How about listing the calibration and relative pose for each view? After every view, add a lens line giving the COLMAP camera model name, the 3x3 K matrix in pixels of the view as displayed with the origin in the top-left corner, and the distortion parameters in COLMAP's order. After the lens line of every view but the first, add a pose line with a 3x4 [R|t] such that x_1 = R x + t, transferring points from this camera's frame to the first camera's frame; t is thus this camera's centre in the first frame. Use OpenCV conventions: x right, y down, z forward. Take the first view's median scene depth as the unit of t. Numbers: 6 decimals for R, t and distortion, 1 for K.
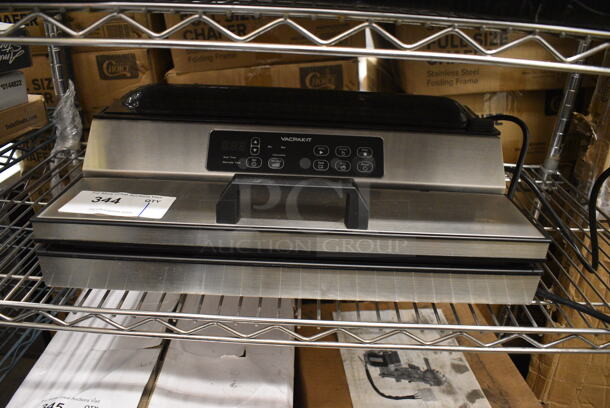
lens RADIAL K [[469.0, 0, 305.0], [0, 469.0, 204.0], [0, 0, 1]] dist [-0.098424, 0.011090]
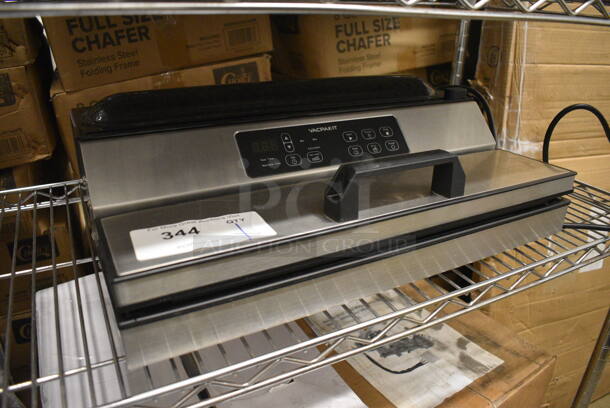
lens RADIAL K [[469.0, 0, 305.0], [0, 469.0, 204.0], [0, 0, 1]] dist [-0.098424, 0.011090]
pose [[0.878323, -0.214685, 0.427153, -0.417968], [0.225989, 0.973815, 0.024752, -0.020496], [-0.421282, 0.074791, 0.903841, 0.157524]]
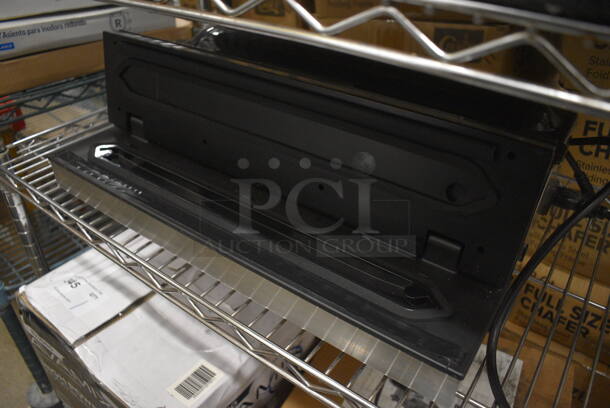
lens RADIAL K [[469.0, 0, 305.0], [0, 469.0, 204.0], [0, 0, 1]] dist [-0.113206, 0.028977]
pose [[0.818581, 0.303599, -0.487599, 0.411511], [-0.246627, 0.952438, 0.178988, -0.108467], [0.518748, -0.026261, 0.854524, 0.222875]]
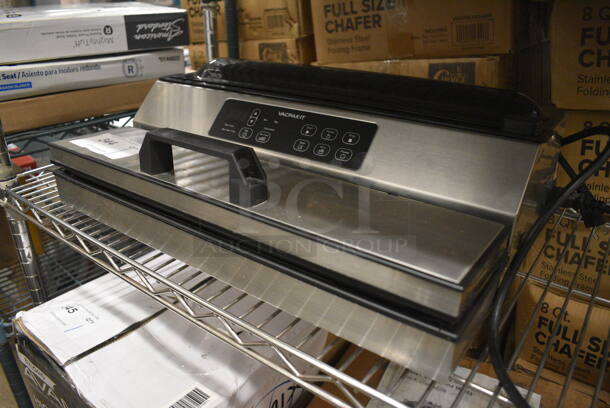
lens RADIAL K [[469.0, 0, 305.0], [0, 469.0, 204.0], [0, 0, 1]] dist [-0.098424, 0.011090]
pose [[0.805339, 0.205442, -0.556079, 0.472416], [-0.233321, 0.972167, 0.021258, 0.003551], [0.544969, 0.112625, 0.830858, 0.240288]]
